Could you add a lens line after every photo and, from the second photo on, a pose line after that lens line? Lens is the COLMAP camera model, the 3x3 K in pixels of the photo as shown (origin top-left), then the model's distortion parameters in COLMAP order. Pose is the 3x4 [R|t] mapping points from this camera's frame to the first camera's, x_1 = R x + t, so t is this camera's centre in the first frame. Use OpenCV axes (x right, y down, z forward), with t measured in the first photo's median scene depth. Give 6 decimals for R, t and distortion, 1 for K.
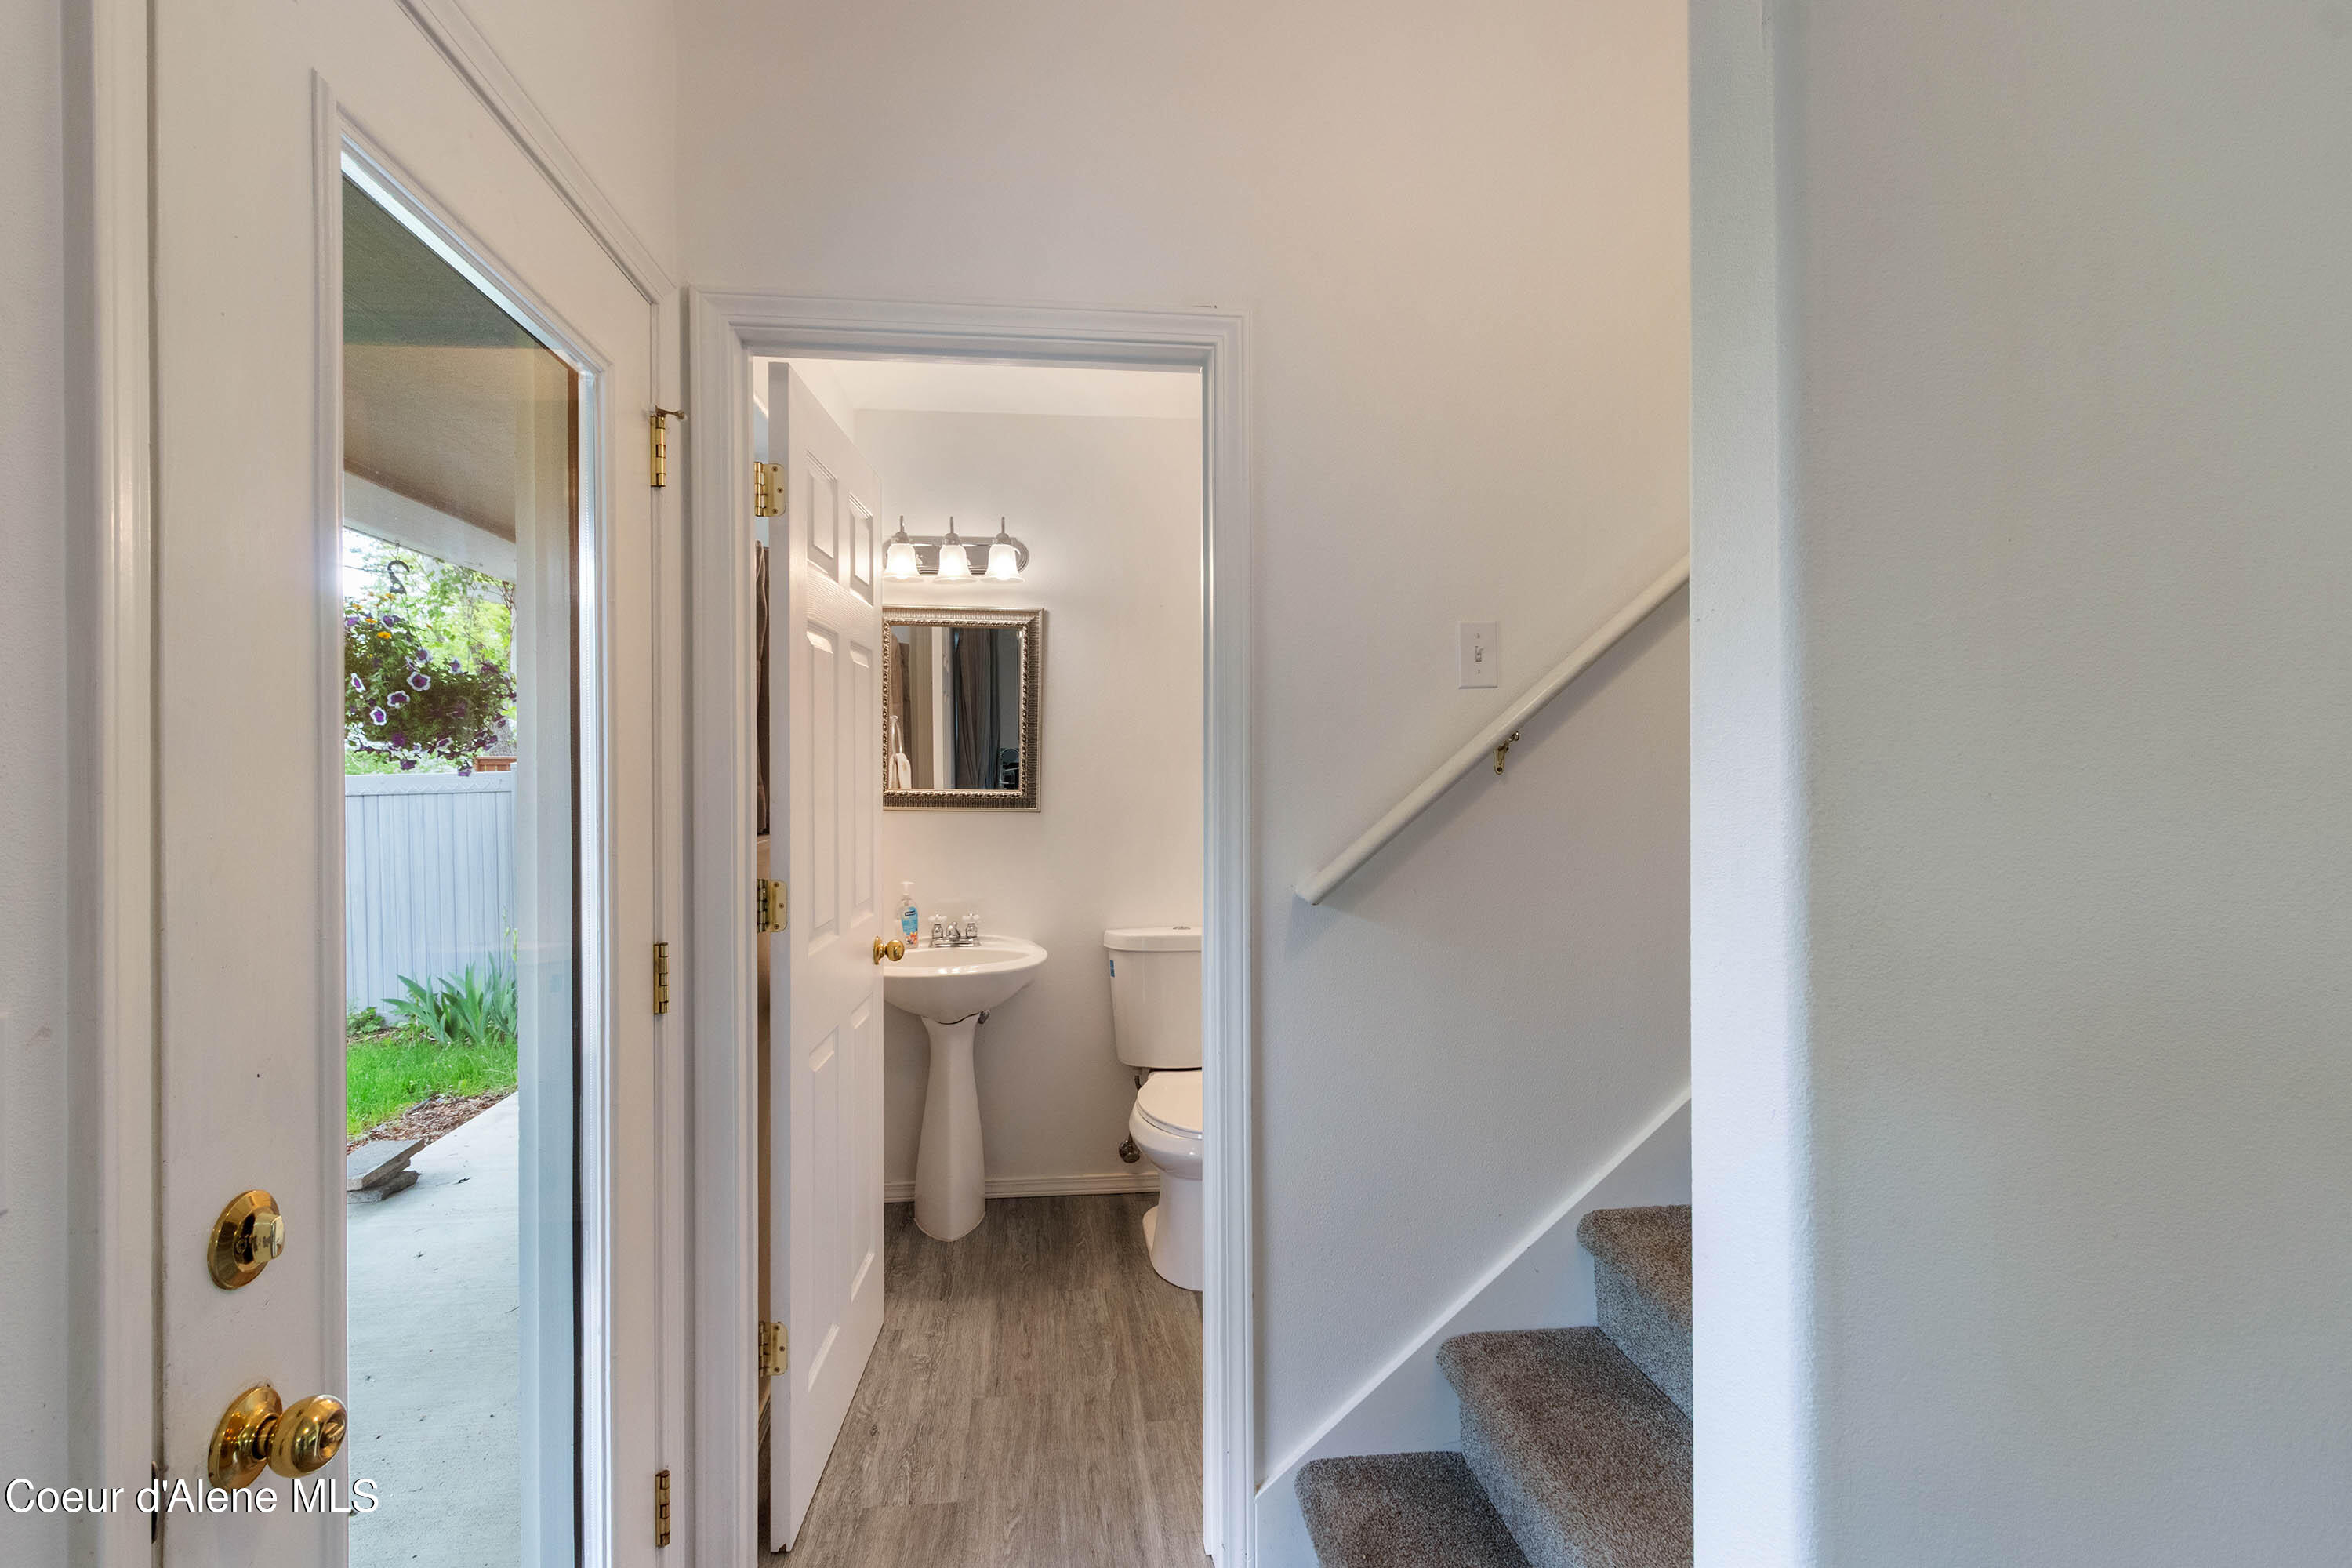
lens RADIAL K [[1103.7, 0, 1161.2], [0, 1103.7, 746.5], [0, 0, 1]] dist [0.005544, -0.000047]
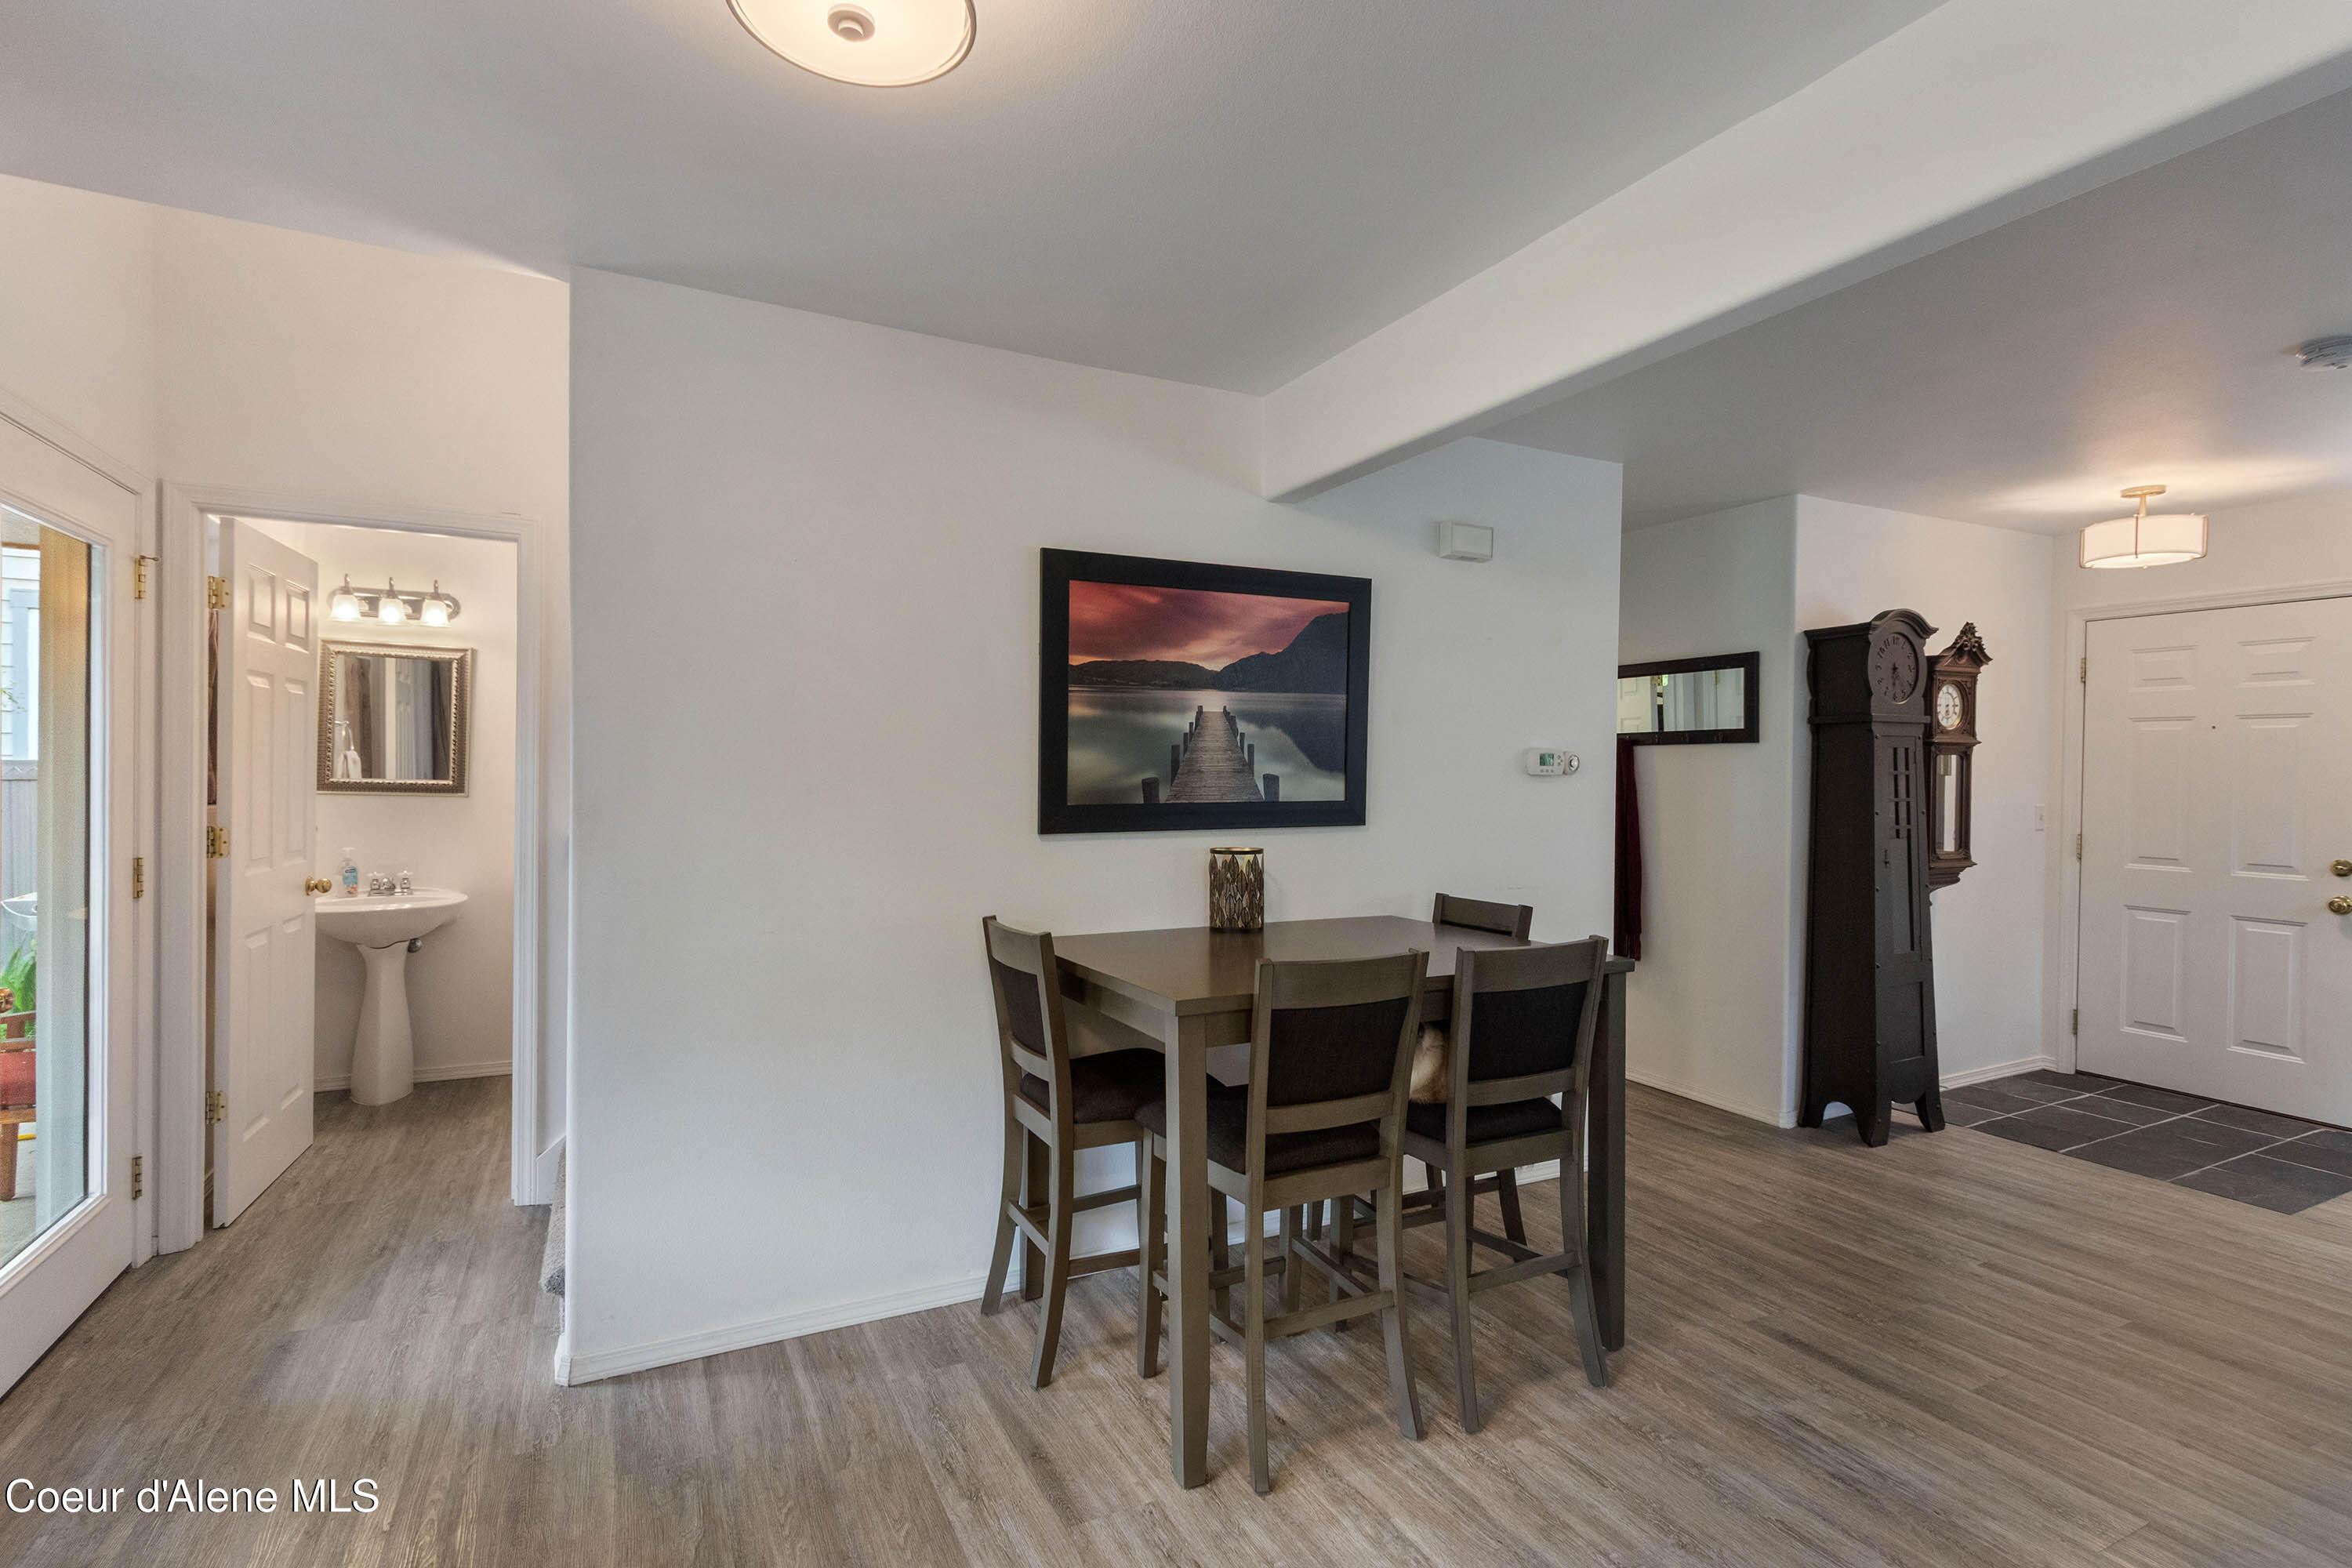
lens RADIAL K [[1088.7, 0, 1147.6], [0, 1088.7, 774.4], [0, 0, 1]] dist [0.002956, -0.000352]
pose [[0.936665, 0.018794, 0.349723, 0.285770], [-0.026022, 0.999534, 0.015978, -0.016152], [-0.349260, -0.024067, 0.936717, -0.766685]]
